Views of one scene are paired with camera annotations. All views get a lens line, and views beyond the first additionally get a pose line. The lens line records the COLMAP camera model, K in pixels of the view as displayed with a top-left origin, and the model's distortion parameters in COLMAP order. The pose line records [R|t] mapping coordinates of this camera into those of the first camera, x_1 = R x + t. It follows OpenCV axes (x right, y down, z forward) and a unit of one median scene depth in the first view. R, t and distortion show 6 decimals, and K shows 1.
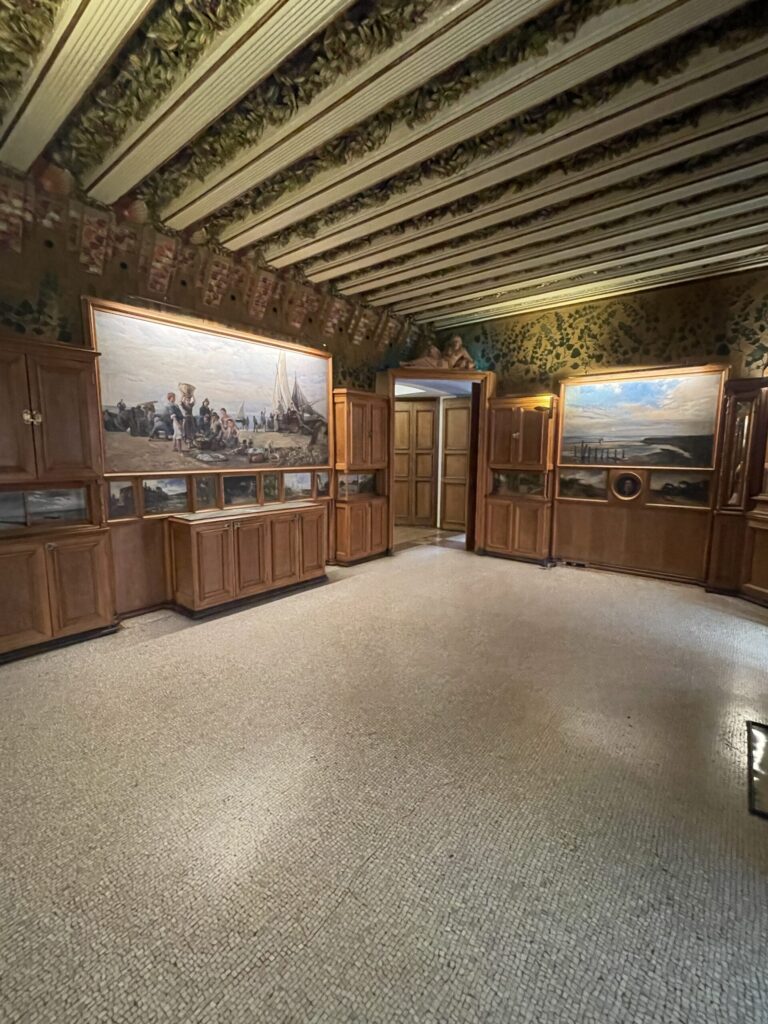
lens RADIAL K [[453.2, 0, 384.0], [0, 453.2, 512.0], [0, 0, 1]] dist [-0.003326, -0.000136]
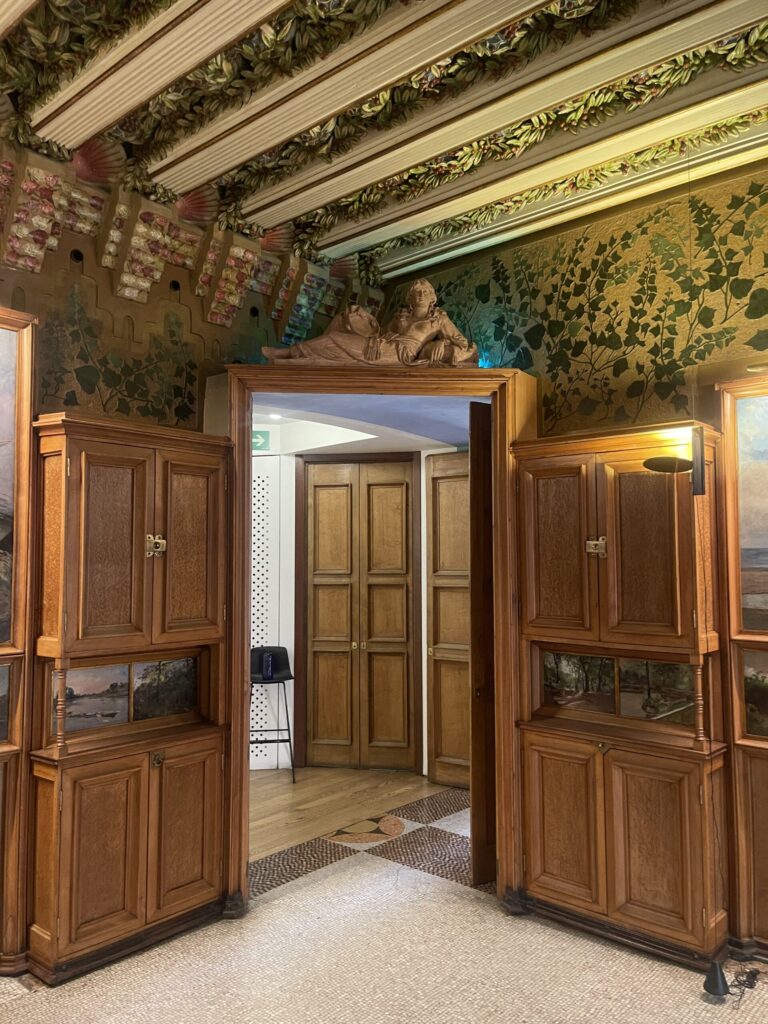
lens RADIAL K [[766.9, 0, 384.0], [0, 766.9, 512.0], [0, 0, 1]] dist [0.033384, -0.002480]
pose [[0.999354, -0.008763, -0.034845, 0.152022], [0.001852, 0.981075, -0.193617, -0.082897], [0.035882, 0.193427, 0.980458, 0.425486]]
